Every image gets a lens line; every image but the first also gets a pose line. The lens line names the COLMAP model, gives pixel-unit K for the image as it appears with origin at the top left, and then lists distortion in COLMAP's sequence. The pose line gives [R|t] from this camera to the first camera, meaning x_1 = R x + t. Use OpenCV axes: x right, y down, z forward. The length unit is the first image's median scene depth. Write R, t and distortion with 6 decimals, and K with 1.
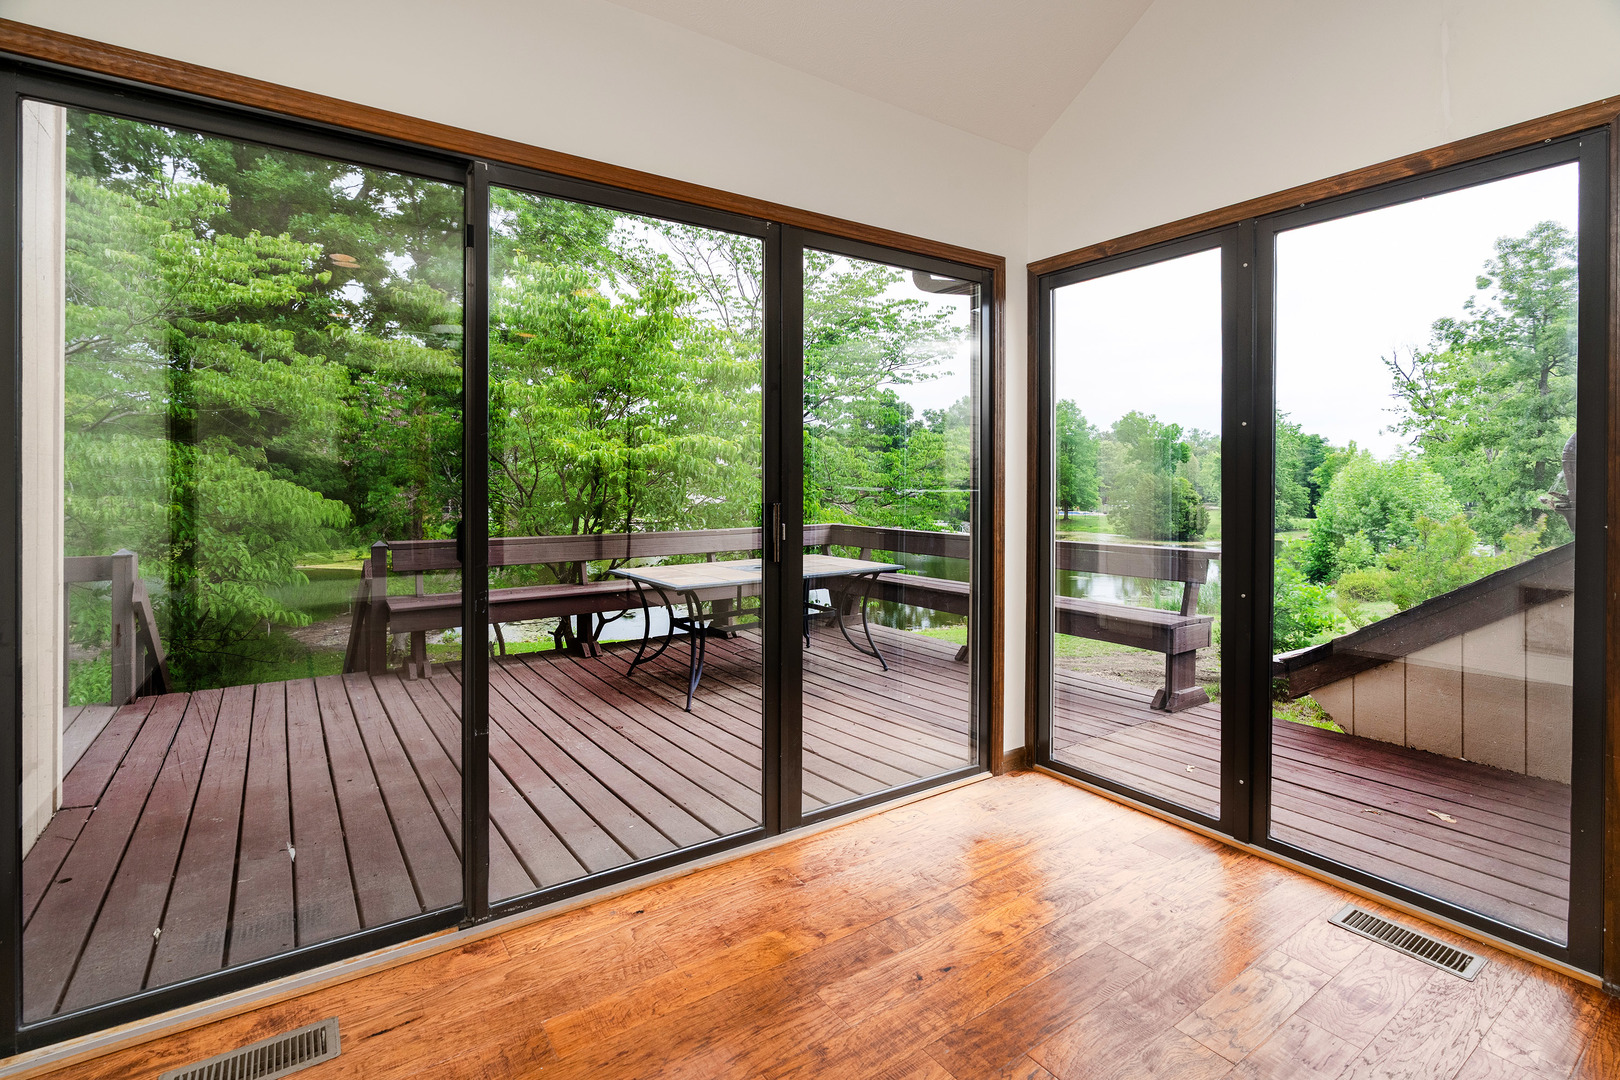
lens RADIAL K [[787.3, 0, 820.7], [0, 787.3, 468.0], [0, 0, 1]] dist [-0.005301, 0.002627]
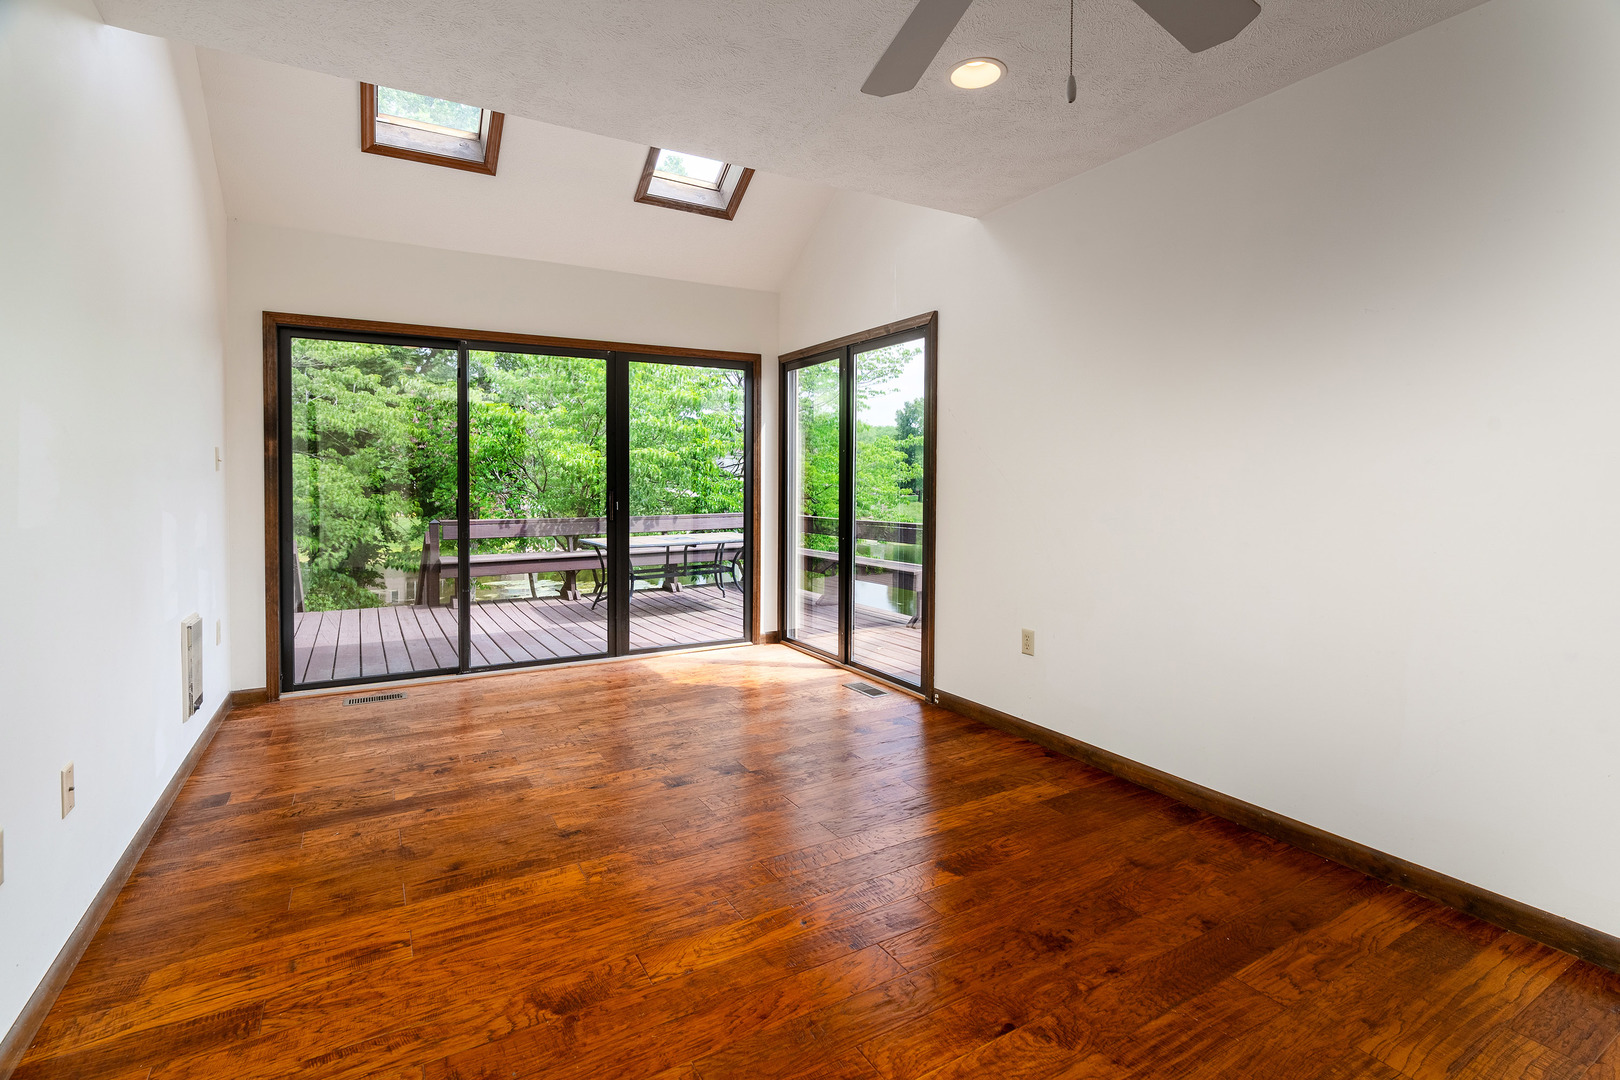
lens RADIAL K [[787.3, 0, 794.9], [0, 787.3, 488.2], [0, 0, 1]] dist [-0.005301, 0.002627]
pose [[0.995124, -0.001203, -0.098624, 0.584103], [0.003919, 0.999618, 0.027354, -0.017976], [0.098553, -0.027607, 0.994749, -0.914476]]
